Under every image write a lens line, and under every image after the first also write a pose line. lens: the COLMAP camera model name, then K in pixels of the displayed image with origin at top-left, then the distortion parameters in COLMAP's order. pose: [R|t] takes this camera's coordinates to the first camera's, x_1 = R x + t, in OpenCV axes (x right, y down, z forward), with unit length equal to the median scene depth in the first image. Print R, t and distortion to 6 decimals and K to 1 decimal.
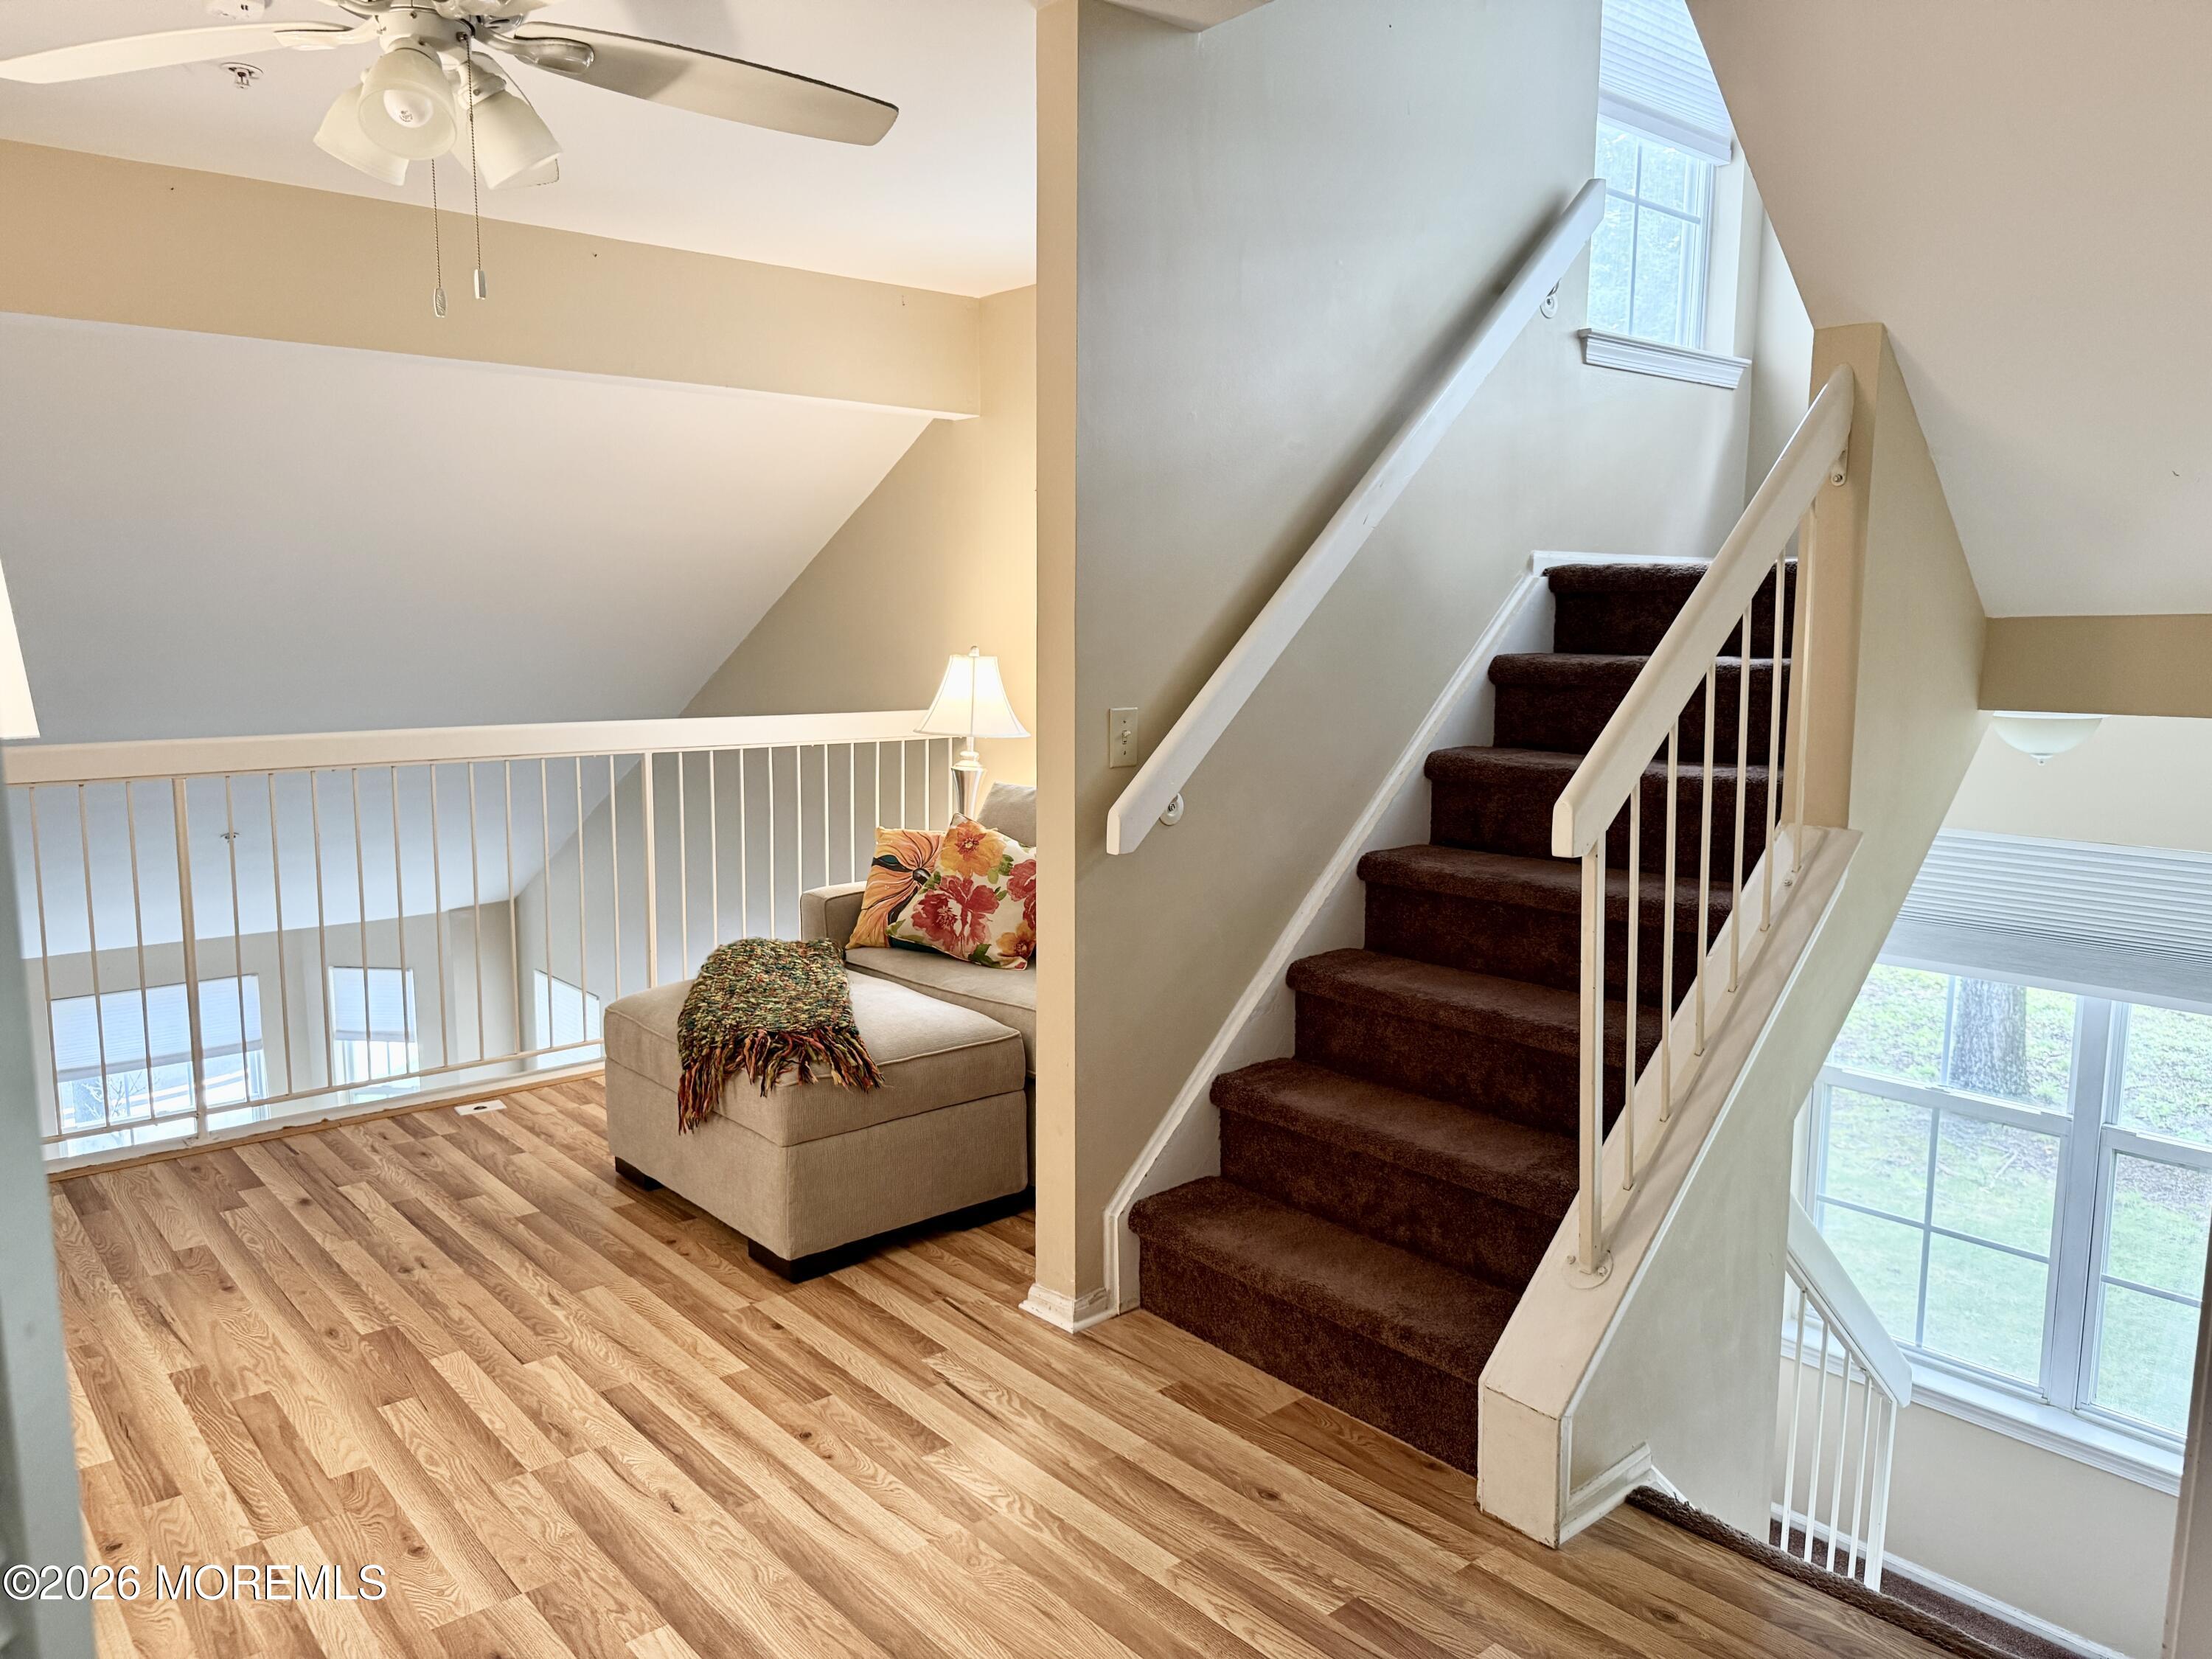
lens RADIAL K [[1544.4, 0, 1102.3], [0, 1544.4, 844.9], [0, 0, 1]] dist [0.132593, -0.222477]
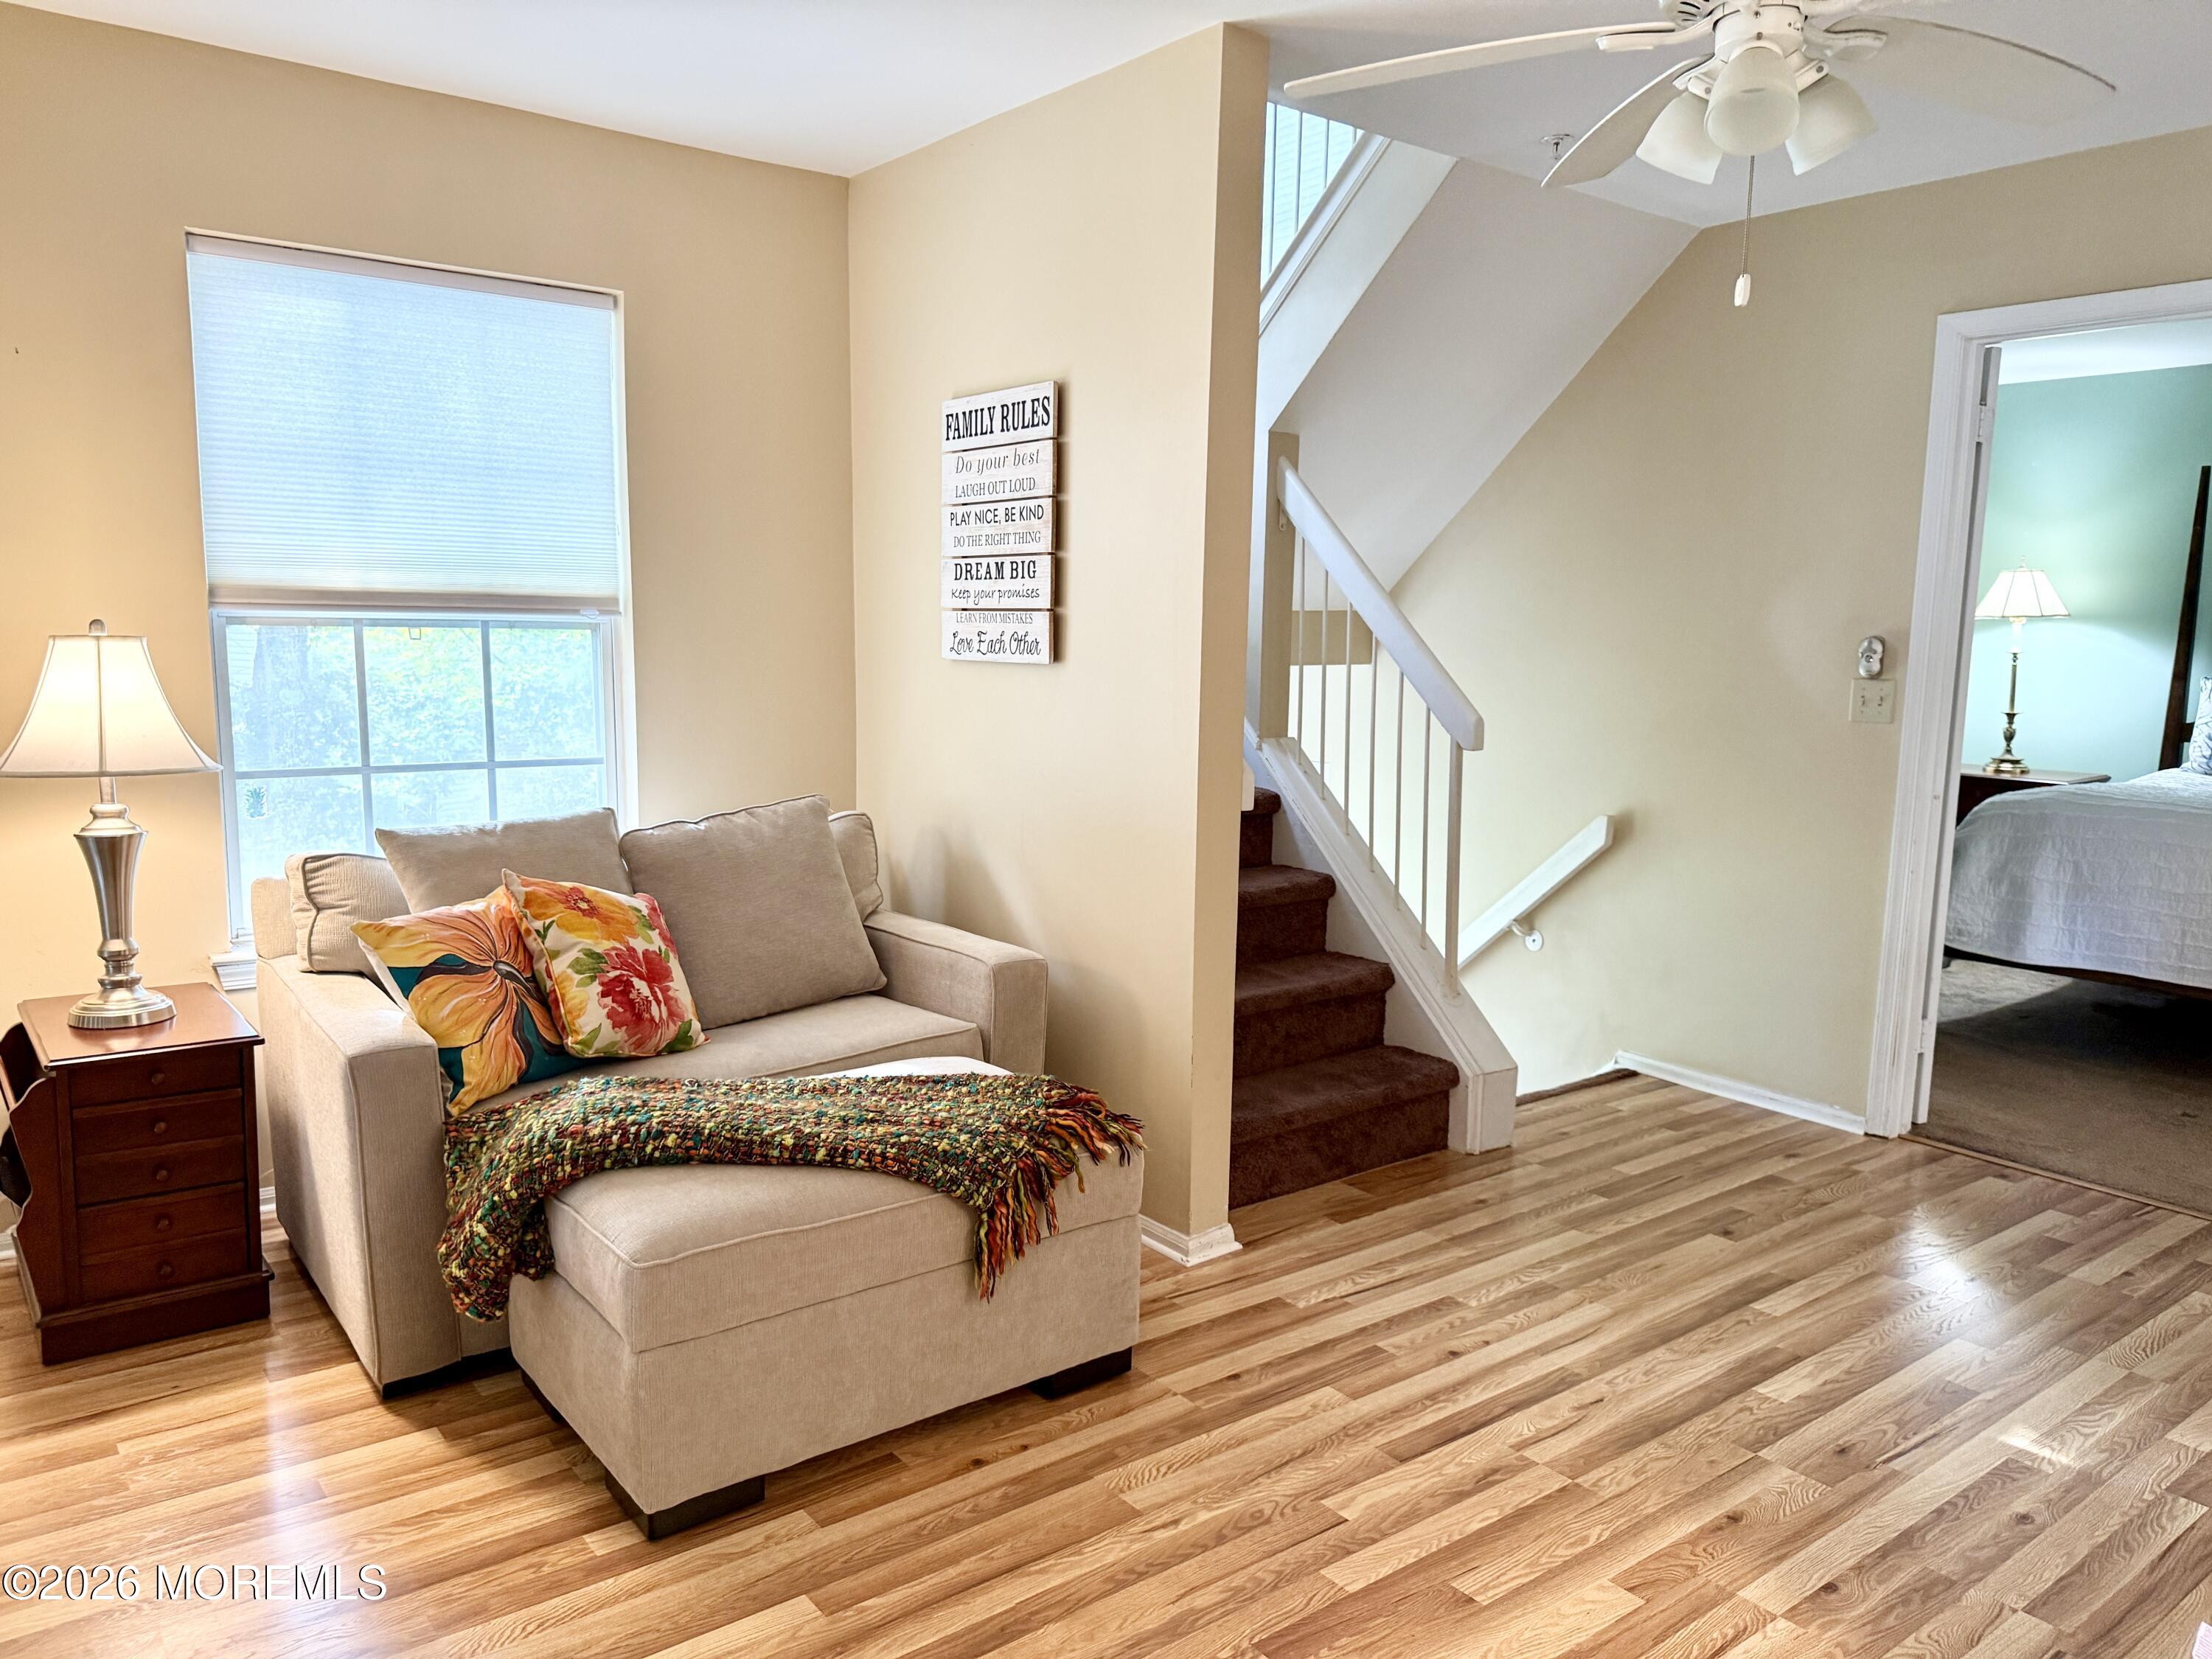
lens RADIAL K [[1544.4, 0, 1102.3], [0, 1544.4, 844.9], [0, 0, 1]] dist [0.132593, -0.222477]
pose [[0.052316, -0.146018, 0.987898, -1.189470], [0.115878, 0.983457, 0.139225, -0.152114], [-0.991885, 0.107192, 0.068371, 1.084614]]
